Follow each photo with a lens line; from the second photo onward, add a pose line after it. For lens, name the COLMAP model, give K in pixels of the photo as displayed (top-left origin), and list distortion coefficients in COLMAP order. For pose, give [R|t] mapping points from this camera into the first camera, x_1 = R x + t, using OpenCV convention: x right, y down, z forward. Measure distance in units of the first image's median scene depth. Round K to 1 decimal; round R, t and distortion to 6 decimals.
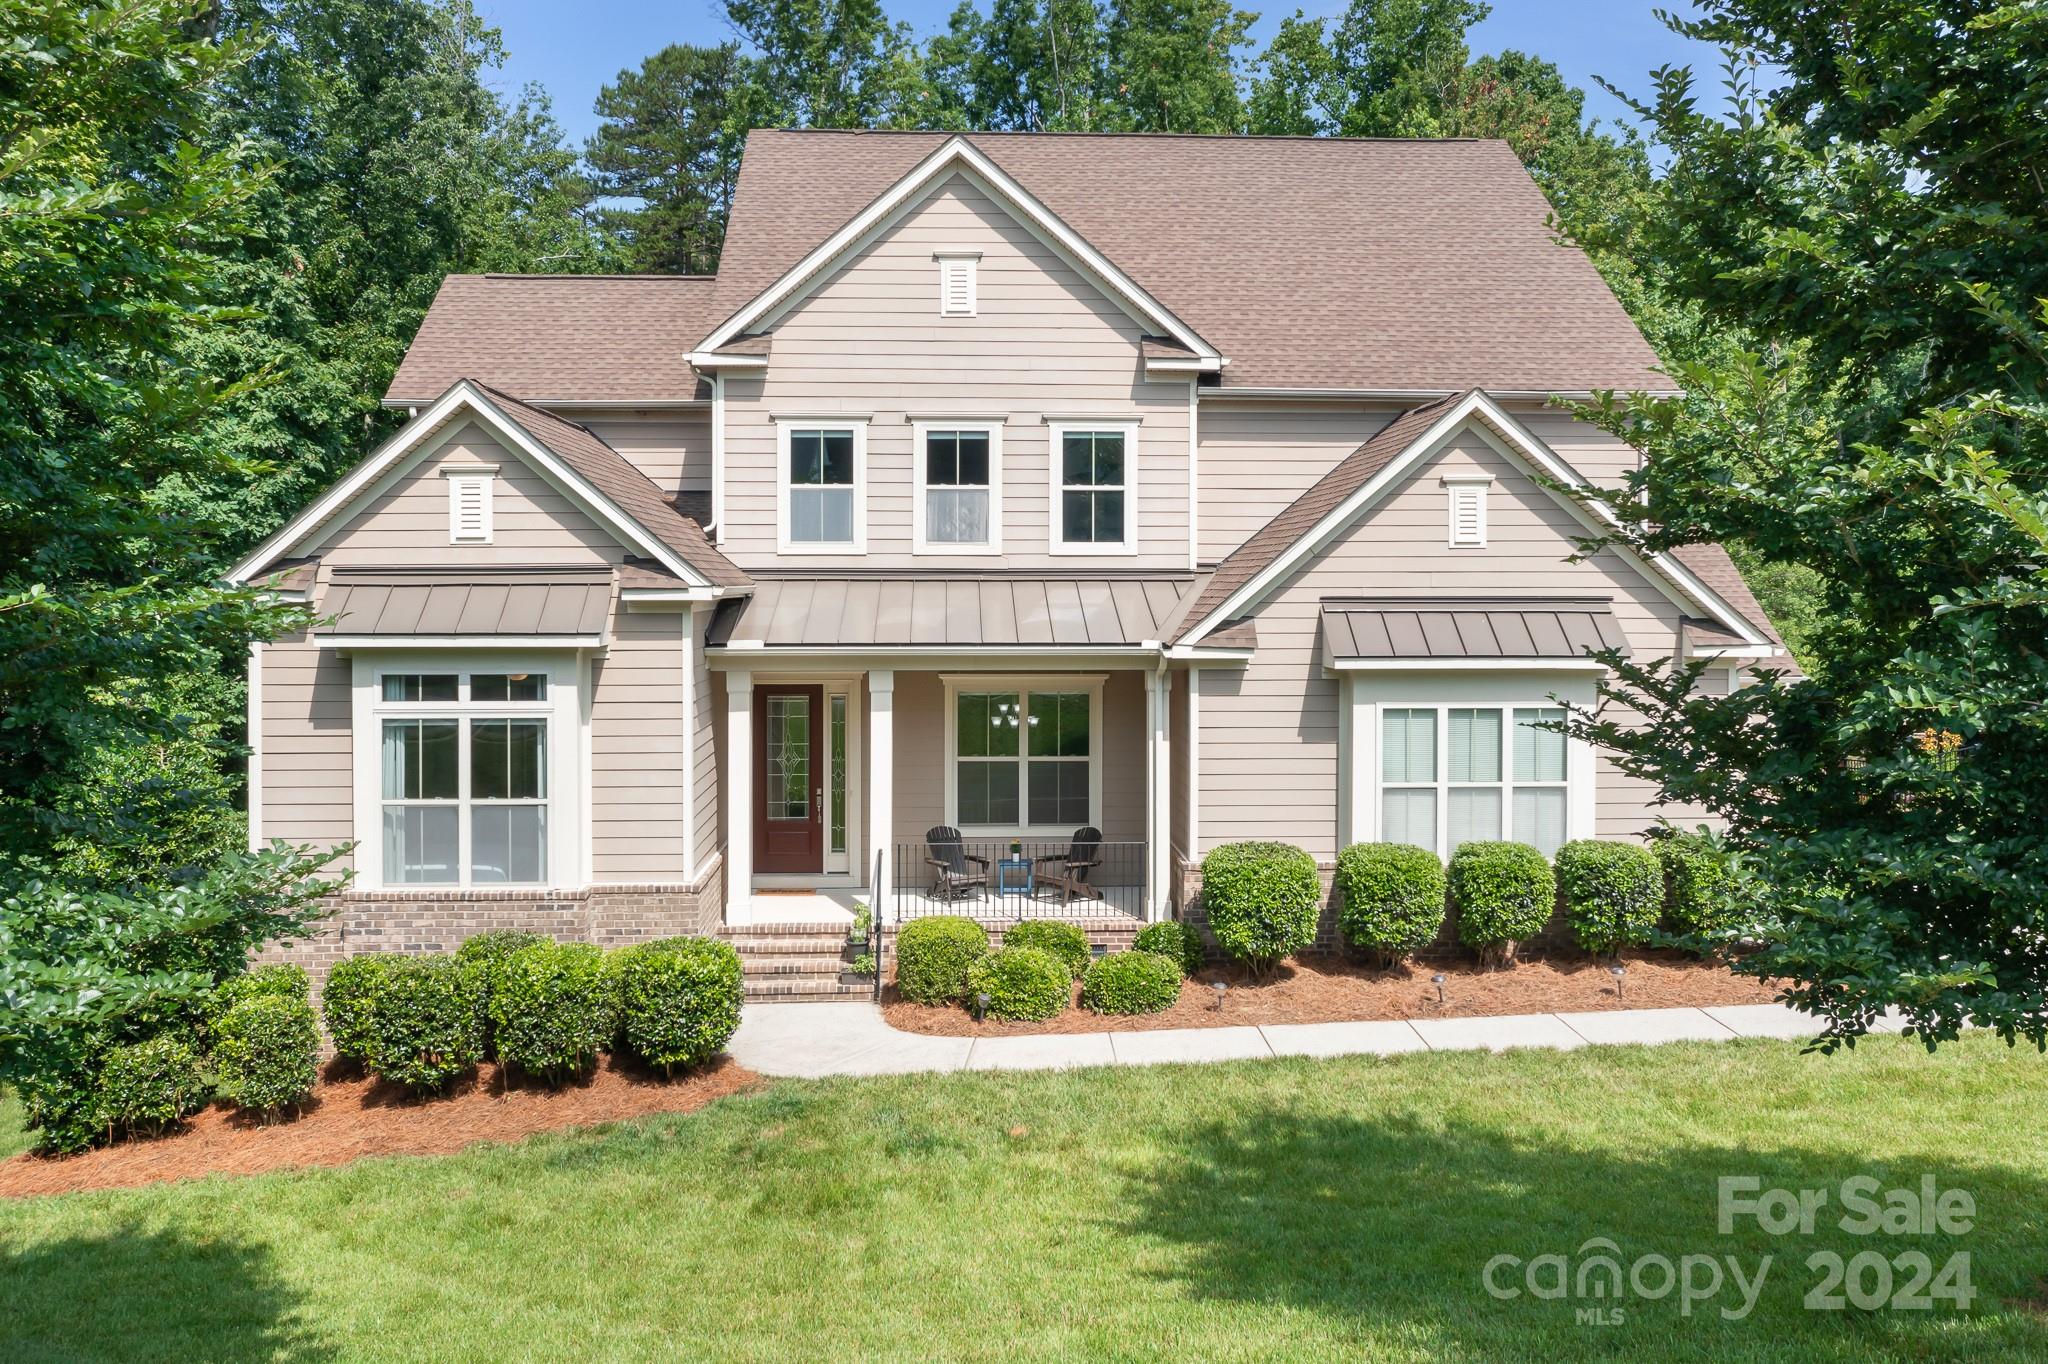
lens RADIAL K [[1627.1, 0, 1030.6], [0, 1627.1, 653.5], [0, 0, 1]] dist [-0.023691, 0.003160]
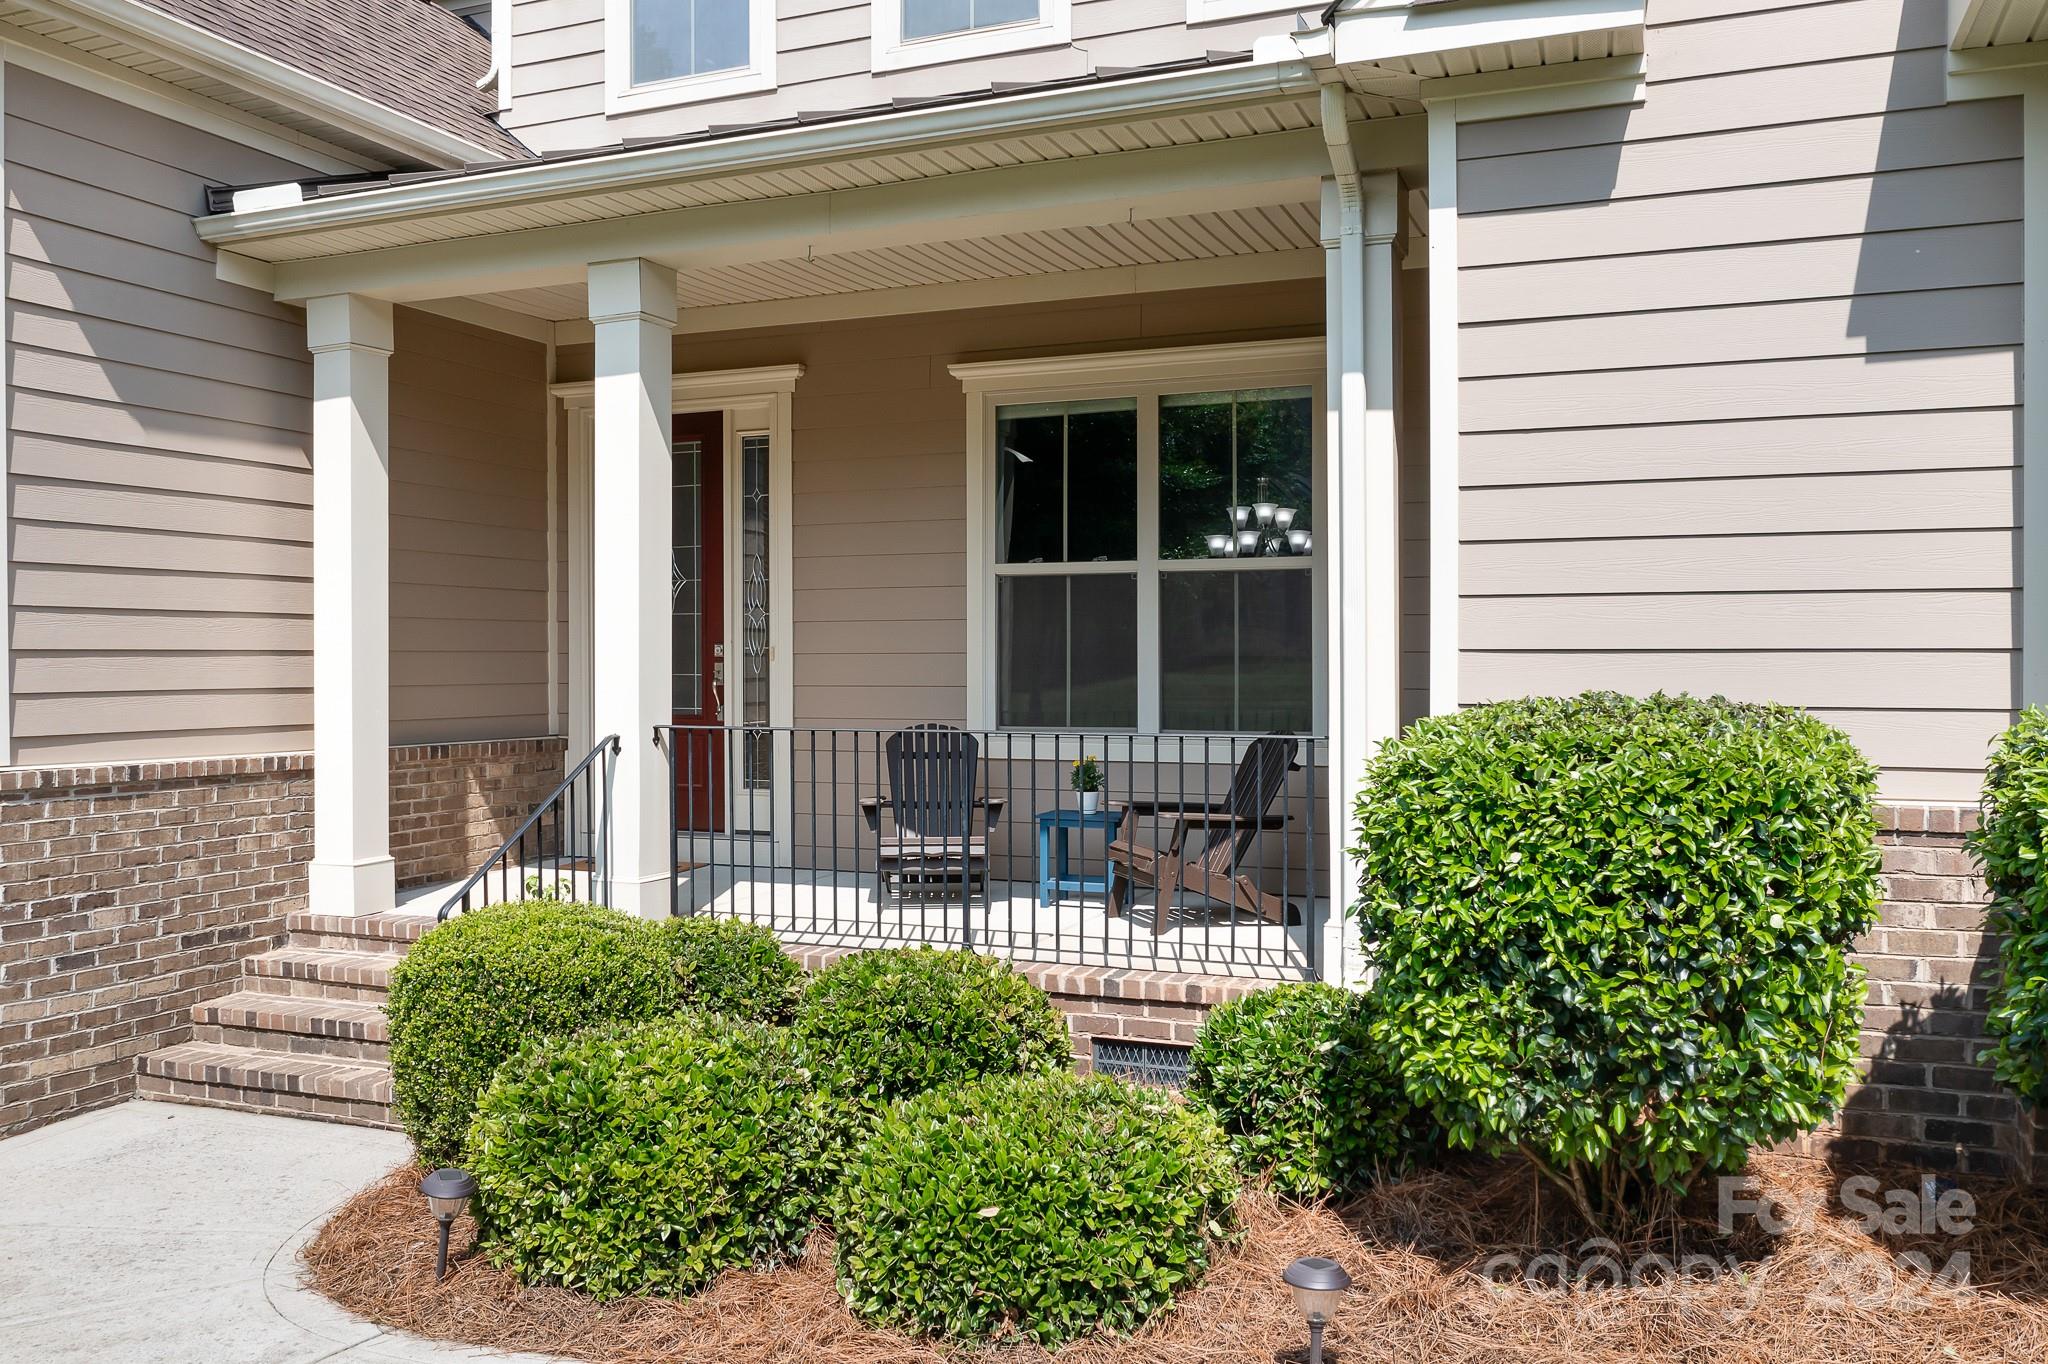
lens RADIAL K [[1626.0, 0, 1024.0], [0, 1626.0, 682.0], [0, 0, 1]] dist [-0.019063, 0.006107]
pose [[0.897553, -0.001352, -0.440904, 0.160897], [-0.013146, 0.999469, -0.029827, 0.119208], [0.440710, 0.032567, 0.897059, 0.709303]]
